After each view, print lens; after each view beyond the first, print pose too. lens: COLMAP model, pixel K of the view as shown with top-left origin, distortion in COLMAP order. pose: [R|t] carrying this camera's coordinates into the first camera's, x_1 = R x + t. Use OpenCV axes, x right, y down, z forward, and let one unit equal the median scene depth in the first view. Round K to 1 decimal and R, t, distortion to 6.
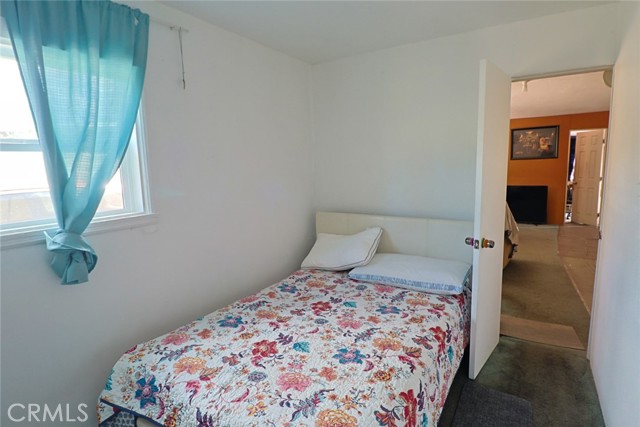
lens RADIAL K [[331.5, 0, 323.3], [0, 331.5, 210.9], [0, 0, 1]] dist [-0.002315, -0.007199]
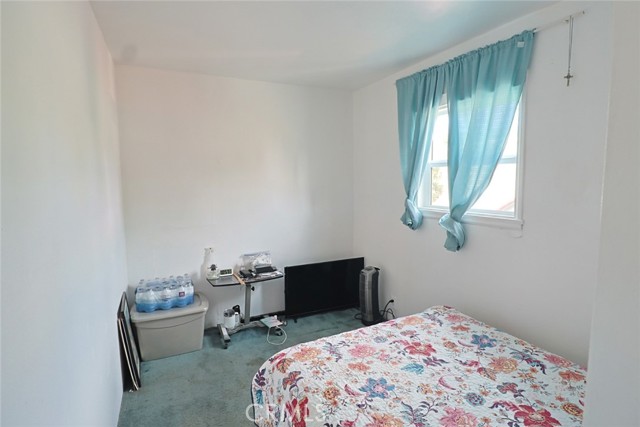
lens RADIAL K [[331.5, 0, 321.6], [0, 331.5, 211.7], [0, 0, 1]] dist [-0.002315, -0.007199]
pose [[-0.528103, 0.101535, -0.843088, 0.786571], [-0.098840, 0.978728, 0.179783, -0.161421], [0.843409, 0.178275, -0.506833, 1.122300]]
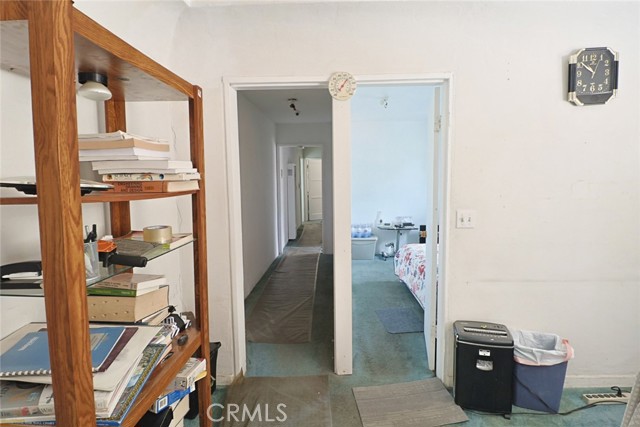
lens RADIAL K [[331.5, 0, 322.3], [0, 331.5, 216.9], [0, 0, 1]] dist [-0.002315, -0.007199]
pose [[-0.866369, 0.081839, -0.492654, 1.440437], [-0.039681, 0.972082, 0.231263, -0.253518], [0.497826, 0.219908, -0.838934, 1.885717]]
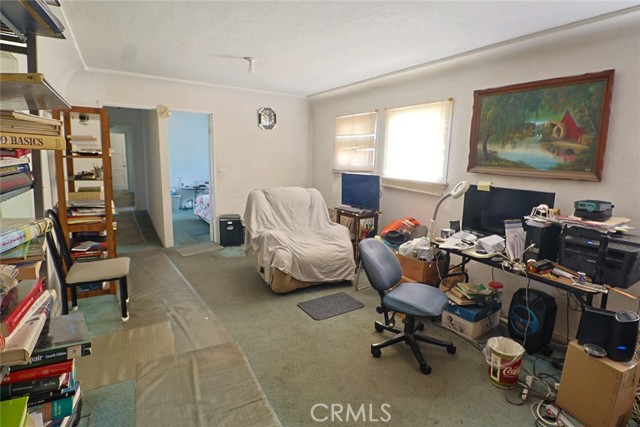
lens RADIAL K [[331.5, 0, 322.1], [0, 331.5, 210.0], [0, 0, 1]] dist [-0.002315, -0.007199]
pose [[-0.448858, 0.141087, -0.882395, 2.184281], [-0.136675, 0.965000, 0.223819, -0.370950], [0.883089, 0.221064, -0.413865, 2.707509]]
